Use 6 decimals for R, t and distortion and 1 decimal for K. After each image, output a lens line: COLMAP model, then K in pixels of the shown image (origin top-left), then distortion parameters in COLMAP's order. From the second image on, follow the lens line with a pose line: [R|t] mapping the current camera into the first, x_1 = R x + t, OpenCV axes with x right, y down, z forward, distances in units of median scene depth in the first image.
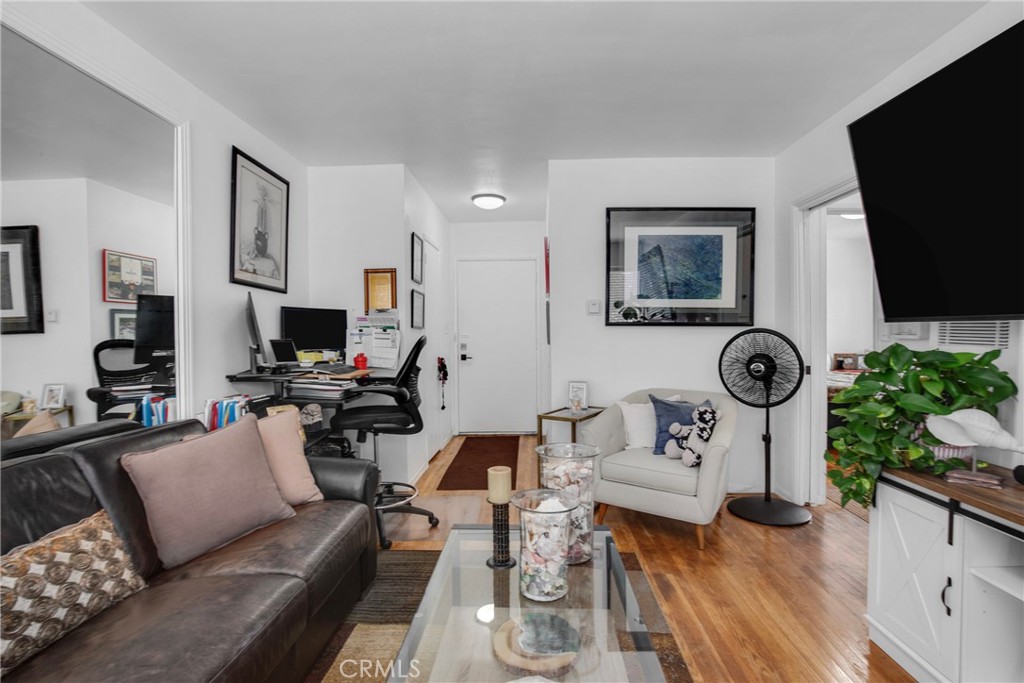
lens RADIAL K [[494.5, 0, 512.0], [0, 494.5, 341.5], [0, 0, 1]] dist [-0.019983, 0.000799]
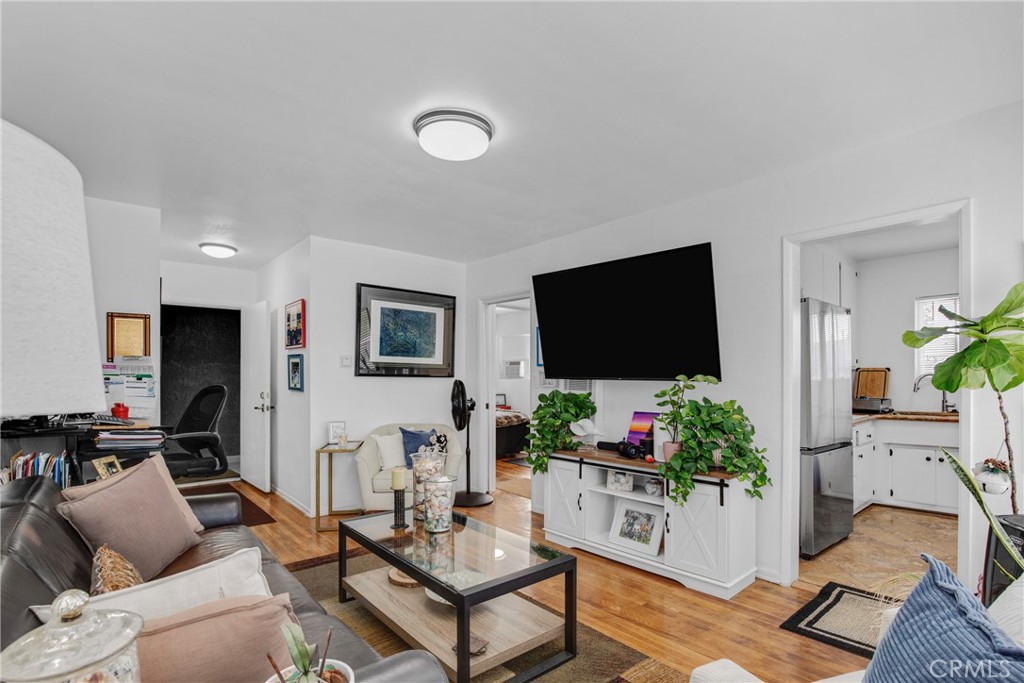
lens RADIAL K [[514.4, 0, 531.9], [0, 514.4, 381.5], [0, 0, 1]] dist [-0.000613, 0.000096]
pose [[0.705248, 0.001931, 0.708958, -0.511985], [0.002580, 0.999983, -0.005290, -0.012560], [-0.708956, 0.005560, 0.705231, -0.286618]]
